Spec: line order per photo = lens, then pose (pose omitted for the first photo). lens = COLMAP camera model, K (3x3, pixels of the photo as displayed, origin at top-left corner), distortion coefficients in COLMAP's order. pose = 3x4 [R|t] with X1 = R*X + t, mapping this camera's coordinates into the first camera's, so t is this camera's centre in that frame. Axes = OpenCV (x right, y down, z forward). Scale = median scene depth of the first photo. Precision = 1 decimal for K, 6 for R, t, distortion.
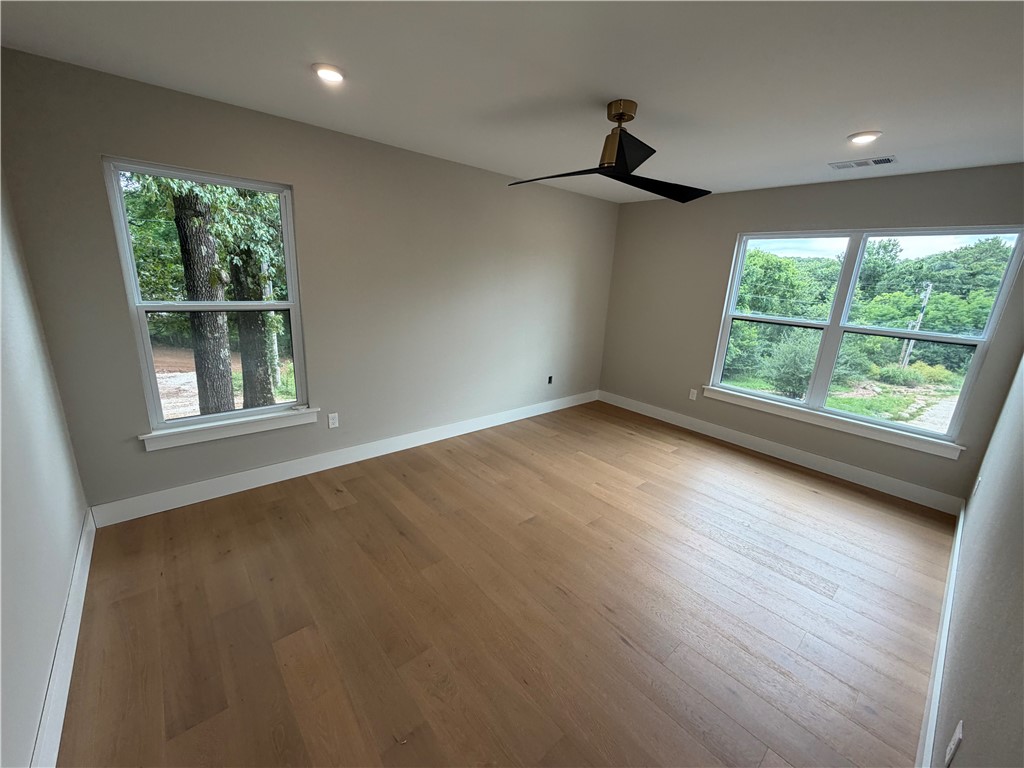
lens RADIAL K [[409.8, 0, 509.0], [0, 409.8, 382.6], [0, 0, 1]] dist [-0.003337, 0.000070]
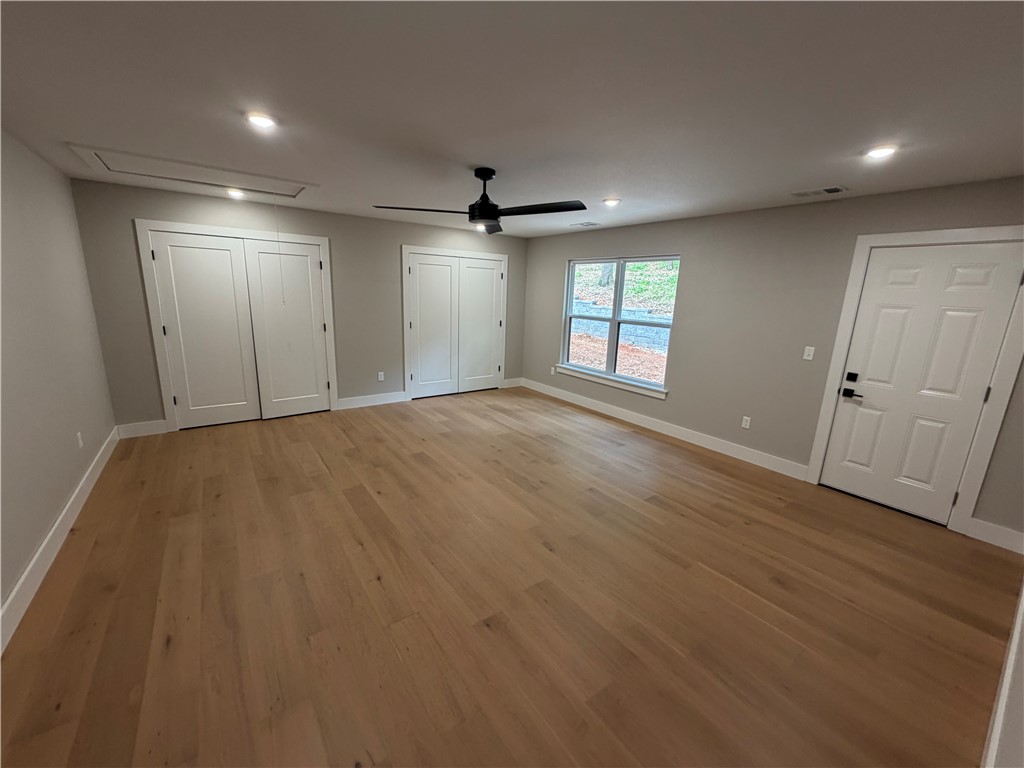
lens RADIAL K [[409.8, 0, 514.2], [0, 409.8, 384.5], [0, 0, 1]] dist [-0.003337, 0.000070]
pose [[0.997139, 0.006944, -0.075276, 0.431179], [-0.010654, 0.998742, -0.049001, 0.149183], [0.074841, 0.049662, 0.995958, -0.427889]]
